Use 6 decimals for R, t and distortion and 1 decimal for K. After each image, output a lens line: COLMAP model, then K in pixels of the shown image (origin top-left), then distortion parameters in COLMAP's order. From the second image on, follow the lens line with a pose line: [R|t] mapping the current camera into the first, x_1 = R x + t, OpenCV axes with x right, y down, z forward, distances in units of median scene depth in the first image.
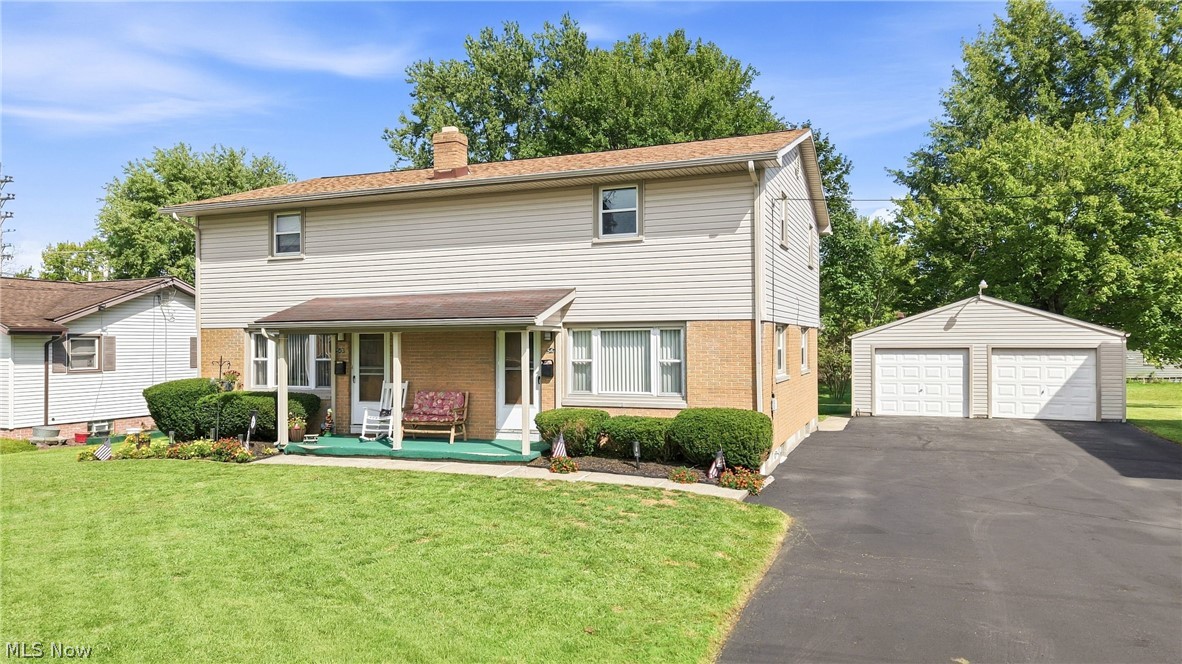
lens RADIAL K [[788.3, 0, 591.3], [0, 788.3, 334.1], [0, 0, 1]] dist [0.056296, -0.067942]
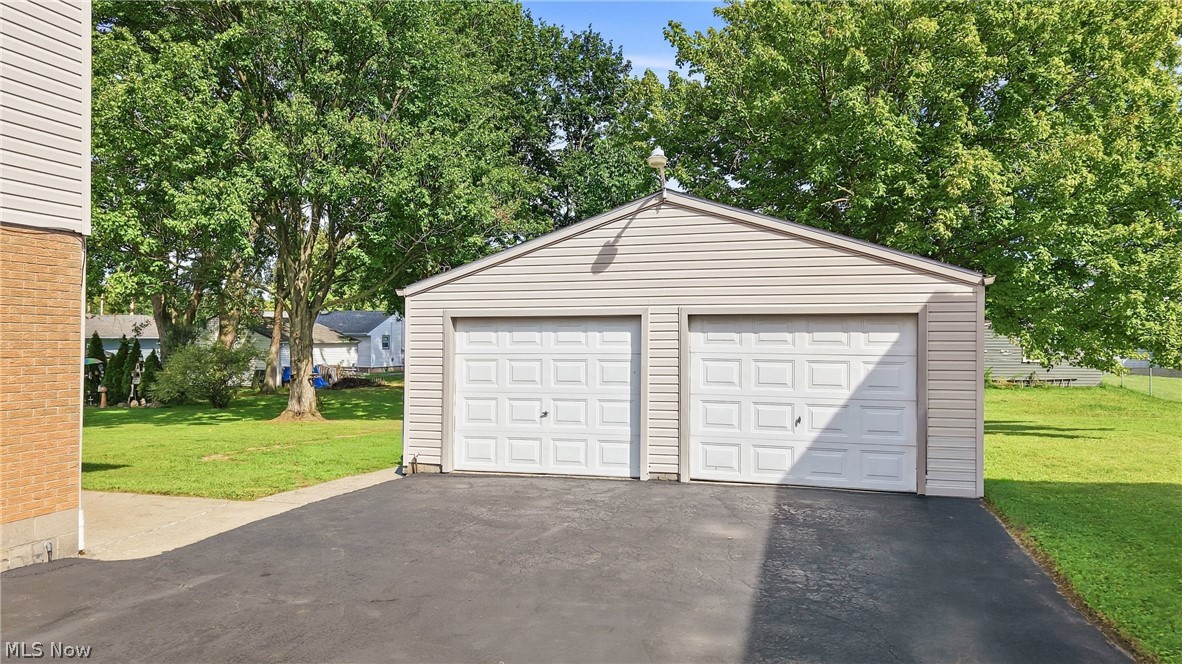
lens RADIAL K [[770.7, 0, 593.4], [0, 770.7, 326.9], [0, 0, 1]] dist [0.002381, 0.001464]
pose [[0.994297, 0.007748, 0.106363, 0.466233], [-0.006954, 0.999945, -0.007829, 0.031321], [-0.106418, 0.007045, 0.994297, 0.683761]]
